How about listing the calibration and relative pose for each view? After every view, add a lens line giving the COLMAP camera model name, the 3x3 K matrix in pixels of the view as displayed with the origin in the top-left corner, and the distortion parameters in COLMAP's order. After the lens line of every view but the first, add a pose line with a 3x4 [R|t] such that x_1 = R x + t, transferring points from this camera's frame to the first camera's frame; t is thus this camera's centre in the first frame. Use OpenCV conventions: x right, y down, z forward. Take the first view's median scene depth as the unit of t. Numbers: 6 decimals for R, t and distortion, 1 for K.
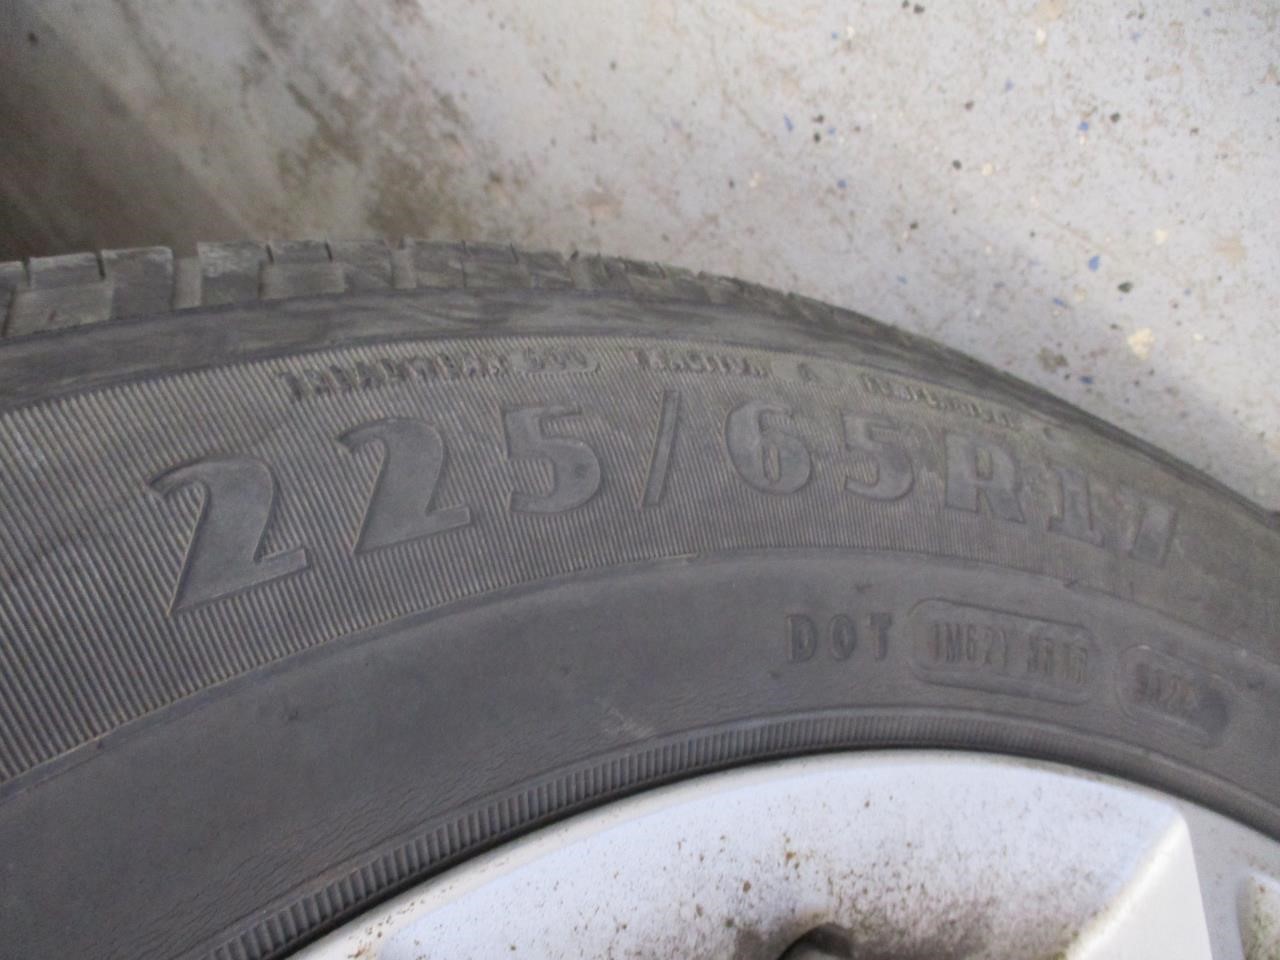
lens RADIAL K [[1152.4, 0, 640.0], [0, 1152.4, 480.0], [0, 0, 1]] dist [-0.089450, -0.000260]
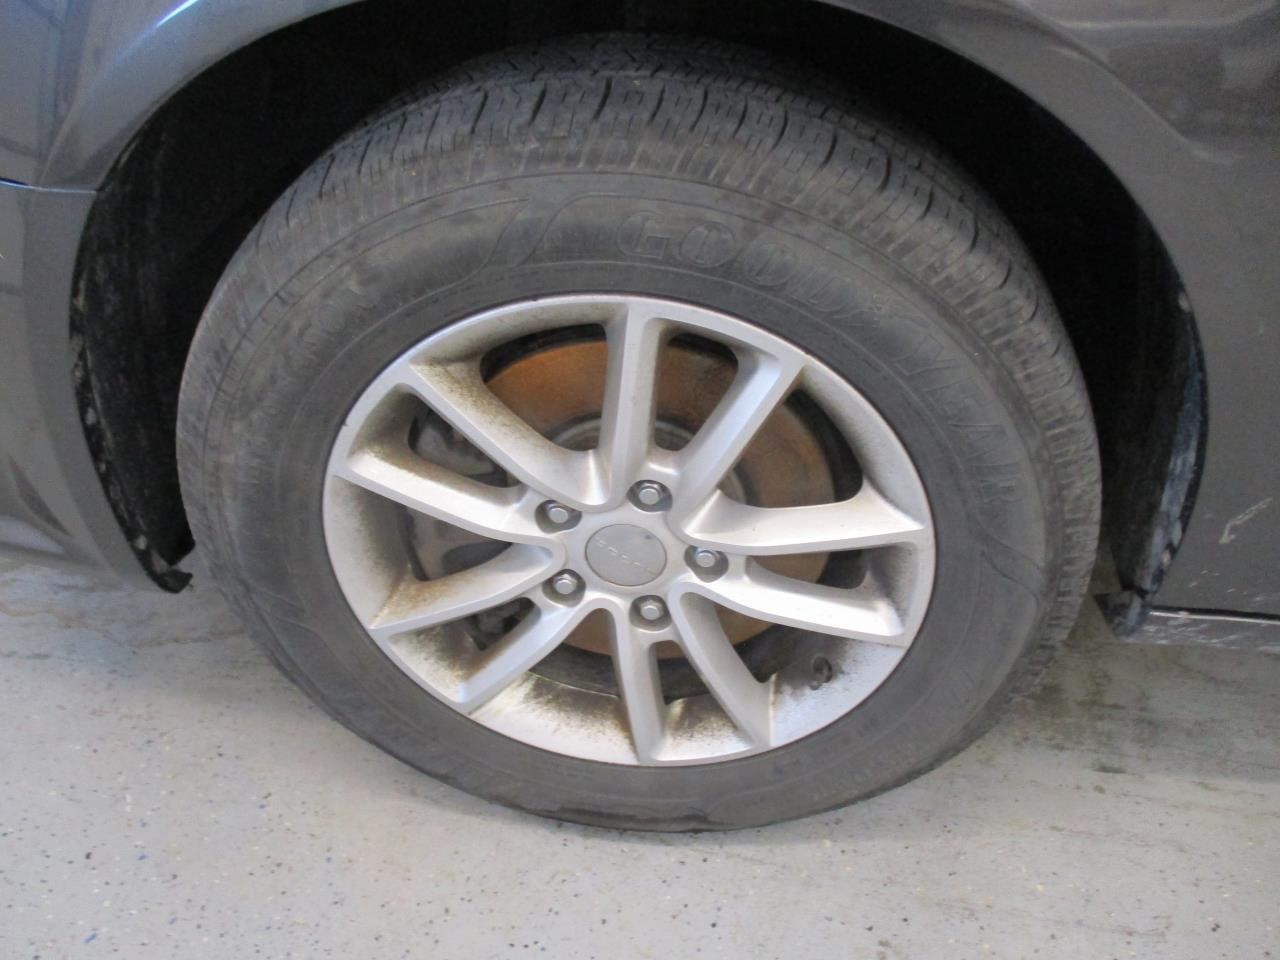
lens RADIAL K [[1143.4, 0, 640.0], [0, 1143.4, 480.0], [0, 0, 1]] dist [0.000271, 0.000622]
pose [[-0.716032, 0.695857, 0.055502, -0.056167], [-0.681486, -0.714038, 0.160394, 0.327219], [0.151242, 0.077024, 0.985491, -1.703763]]
